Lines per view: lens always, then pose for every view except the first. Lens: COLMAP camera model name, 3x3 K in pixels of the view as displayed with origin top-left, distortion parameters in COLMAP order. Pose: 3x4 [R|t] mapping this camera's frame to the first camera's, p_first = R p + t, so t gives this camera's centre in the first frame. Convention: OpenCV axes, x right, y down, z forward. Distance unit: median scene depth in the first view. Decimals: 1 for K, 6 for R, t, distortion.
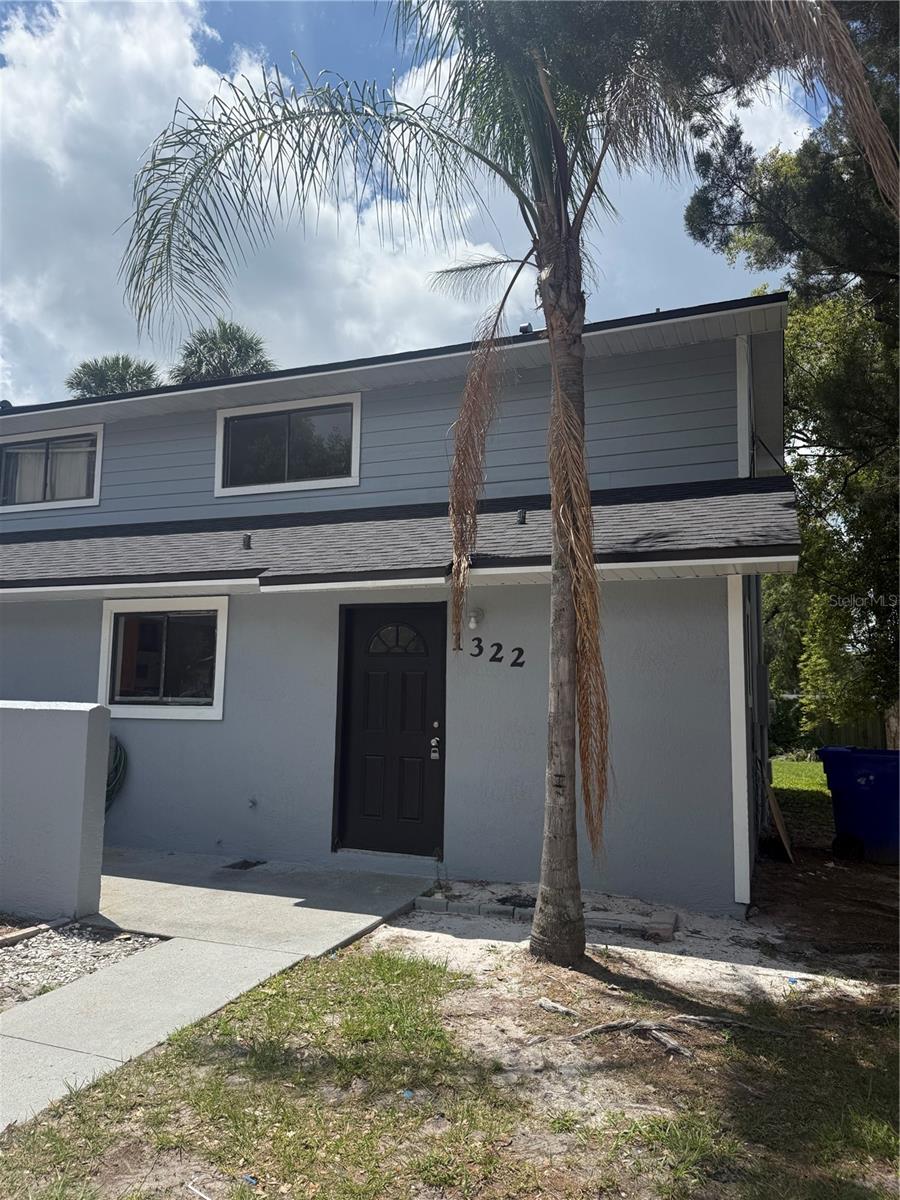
lens RADIAL K [[816.3, 0, 450.0], [0, 816.3, 600.0], [0, 0, 1]] dist [0.004591, 0.000986]
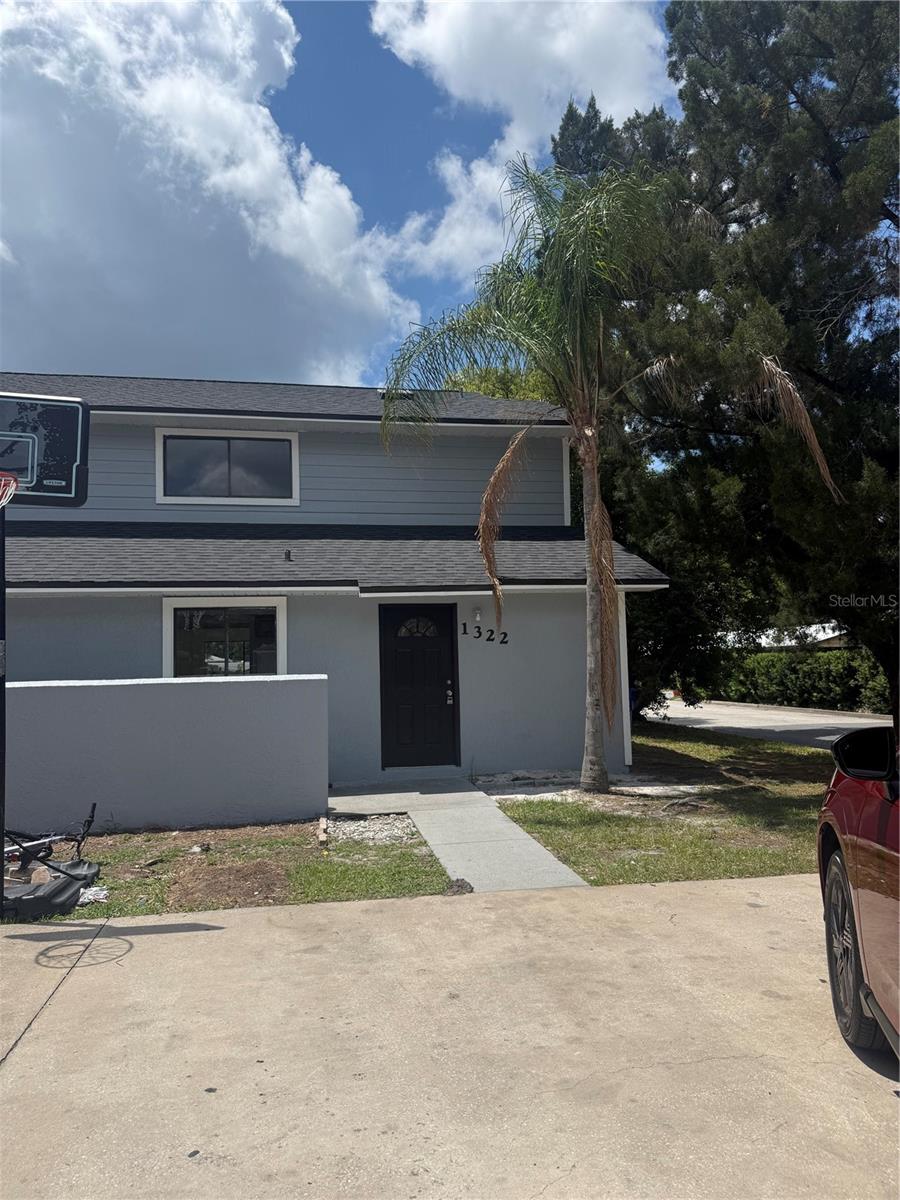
lens RADIAL K [[816.3, 0, 450.0], [0, 816.3, 600.0], [0, 0, 1]] dist [0.004591, 0.000986]
pose [[0.859130, 0.005055, 0.511732, -0.731283], [-0.022103, 0.999385, 0.027237, -0.041876], [-0.511279, -0.034711, 0.858713, -0.300325]]
